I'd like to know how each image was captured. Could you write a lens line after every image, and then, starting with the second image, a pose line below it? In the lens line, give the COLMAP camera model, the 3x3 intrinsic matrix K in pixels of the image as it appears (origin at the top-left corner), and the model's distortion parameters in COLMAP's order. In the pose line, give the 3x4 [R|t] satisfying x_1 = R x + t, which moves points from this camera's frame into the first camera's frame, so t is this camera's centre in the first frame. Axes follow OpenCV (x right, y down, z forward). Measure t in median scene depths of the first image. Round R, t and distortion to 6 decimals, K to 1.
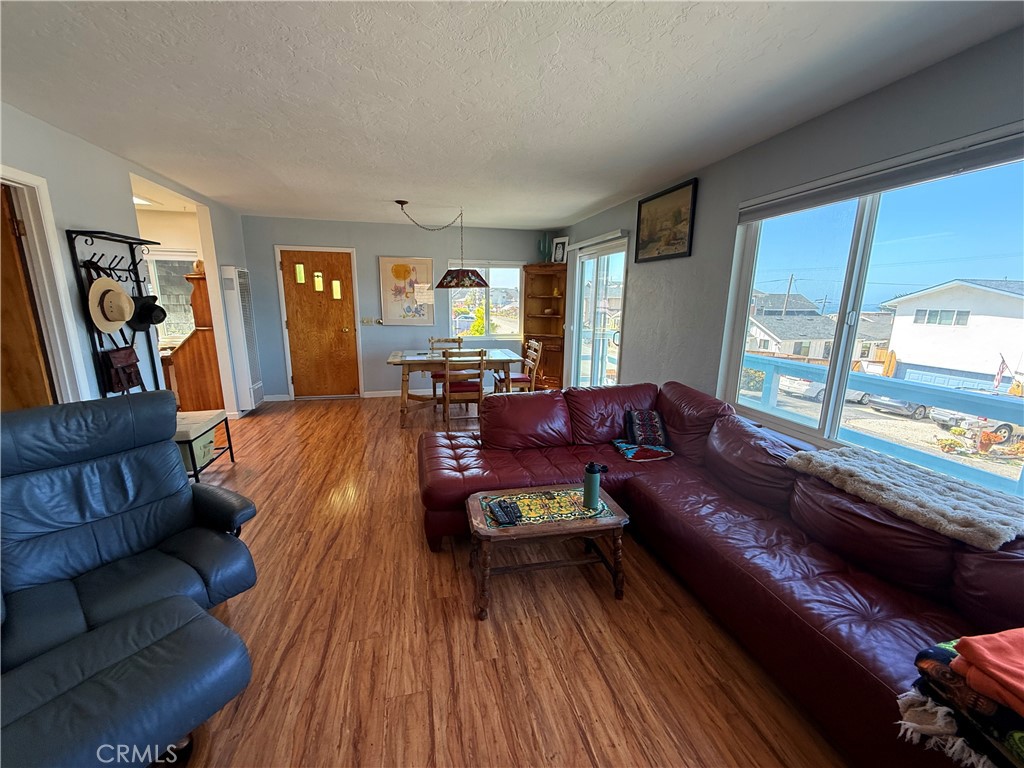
lens RADIAL K [[409.5, 0, 510.6], [0, 409.5, 387.1], [0, 0, 1]] dist [0.001237, 0.000925]
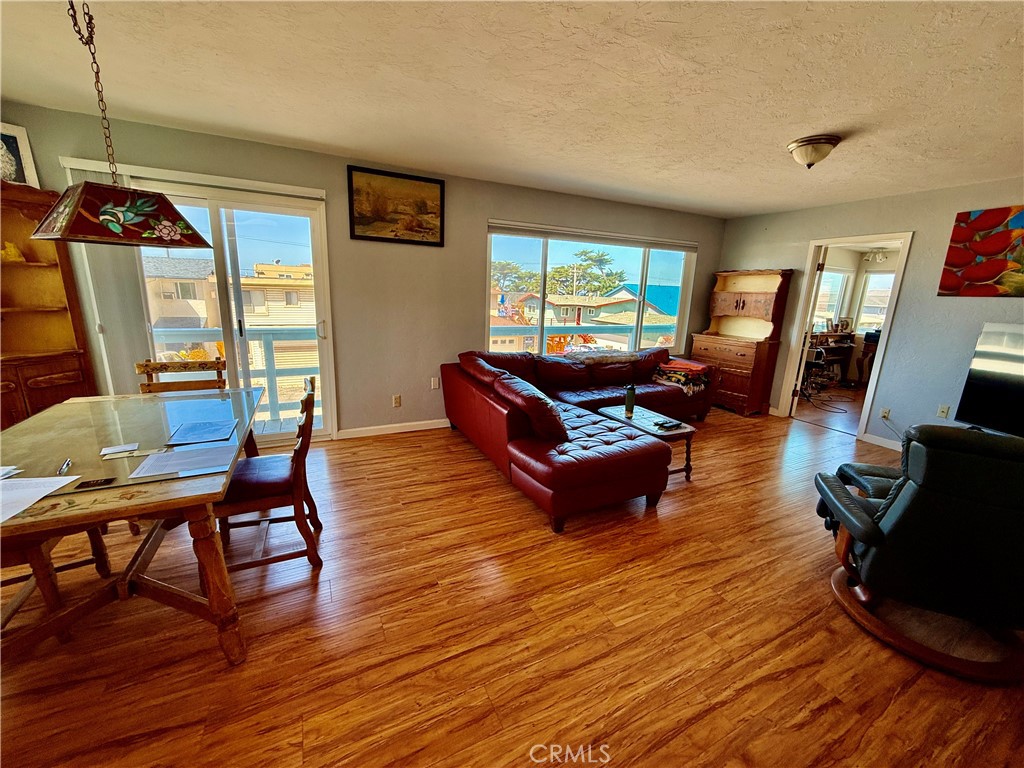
lens RADIAL K [[409.5, 0, 511.6], [0, 409.5, 387.3], [0, 0, 1]] dist [0.001237, 0.000925]
pose [[-0.236799, -0.245175, 0.940114, -0.846623], [0.170386, 0.942159, 0.288626, -0.253609], [-0.956501, 0.228529, -0.181328, 1.153831]]
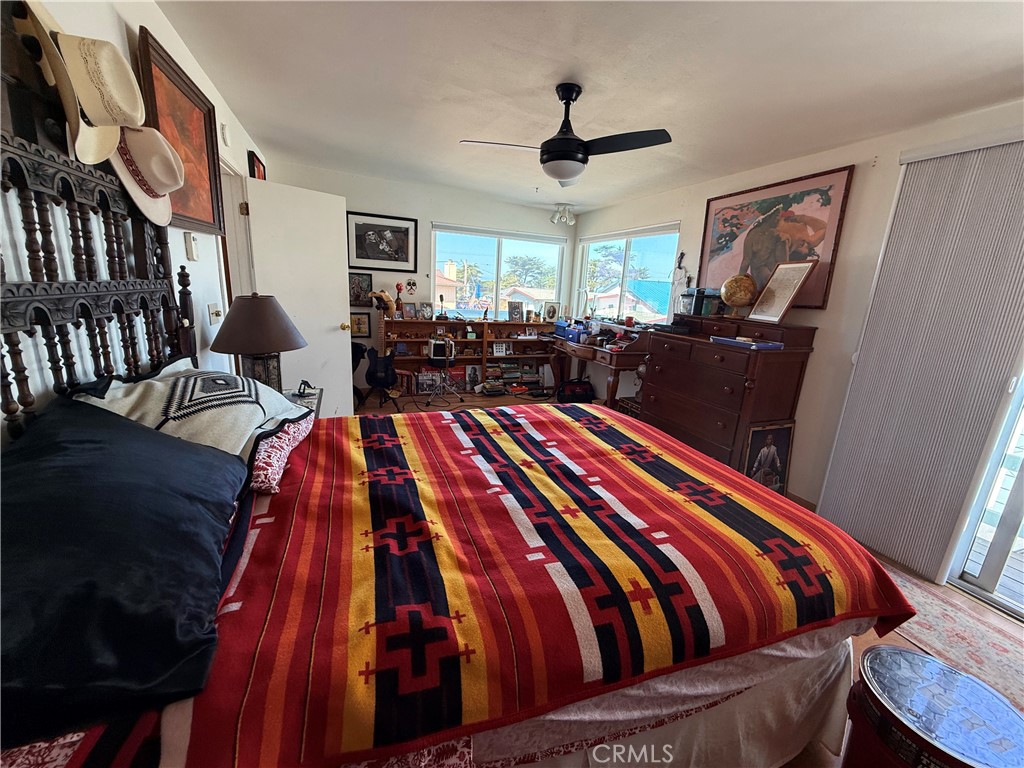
lens RADIAL K [[409.5, 0, 517.2], [0, 409.5, 387.7], [0, 0, 1]] dist [0.001237, 0.000925]
pose [[-0.142633, -0.261890, 0.954500, -0.843148], [0.153019, 0.946931, 0.282679, -0.236492], [-0.977876, 0.186376, -0.094989, 1.080067]]
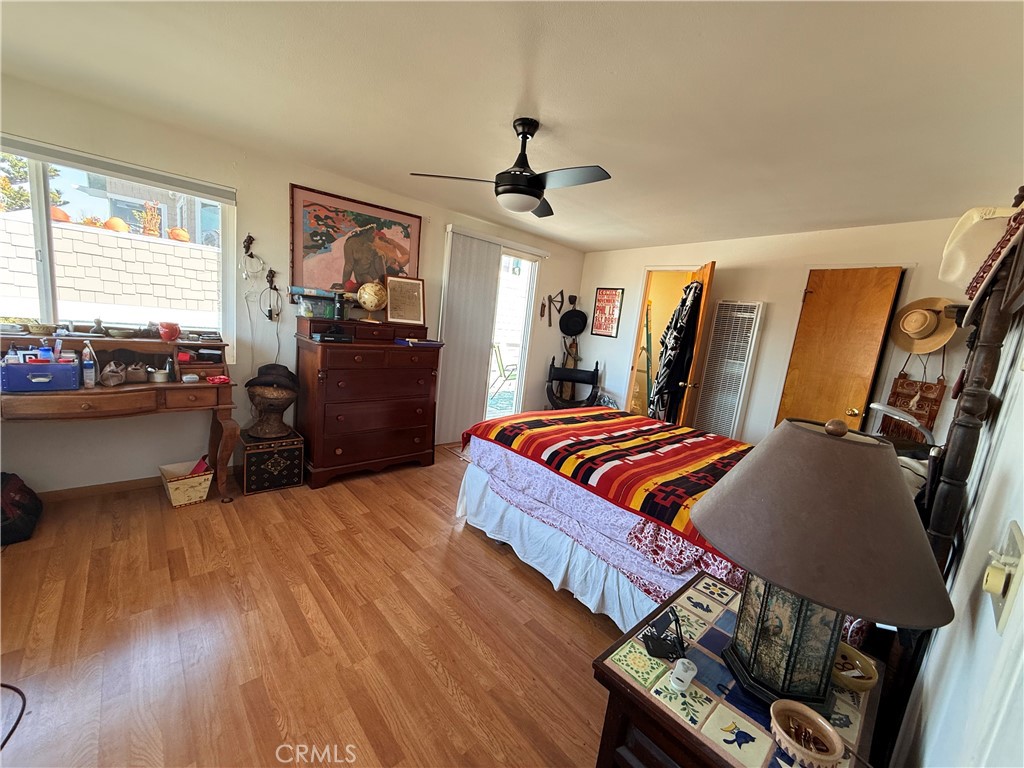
lens RADIAL K [[409.5, 0, 511.4], [0, 409.5, 381.9], [0, 0, 1]] dist [0.001237, 0.000925]
pose [[-0.867616, -0.030842, -0.496278, -0.800190], [-0.220958, 0.918031, 0.329236, -0.240051], [0.445444, 0.395307, -0.803313, 1.097956]]
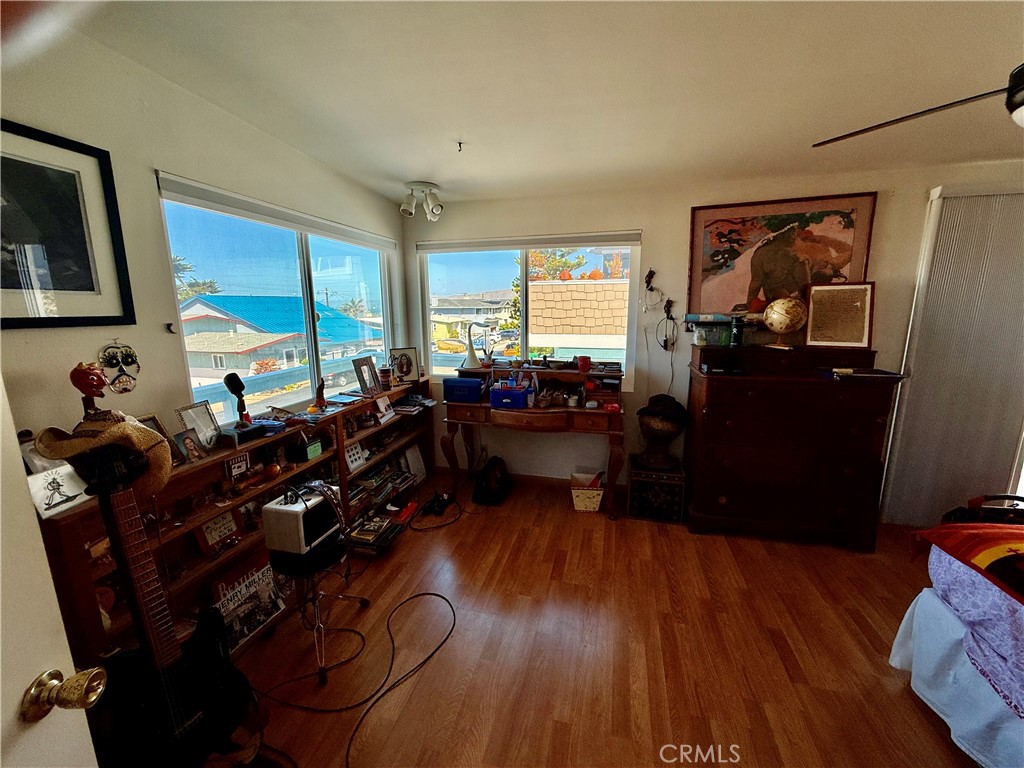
lens RADIAL K [[409.5, 0, 510.1], [0, 409.5, 382.9], [0, 0, 1]] dist [0.001237, 0.000925]
pose [[-0.882286, -0.094790, 0.461071, -0.804495], [0.094439, 0.923952, 0.370666, -0.240492], [-0.461143, 0.370577, -0.806238, 1.093767]]
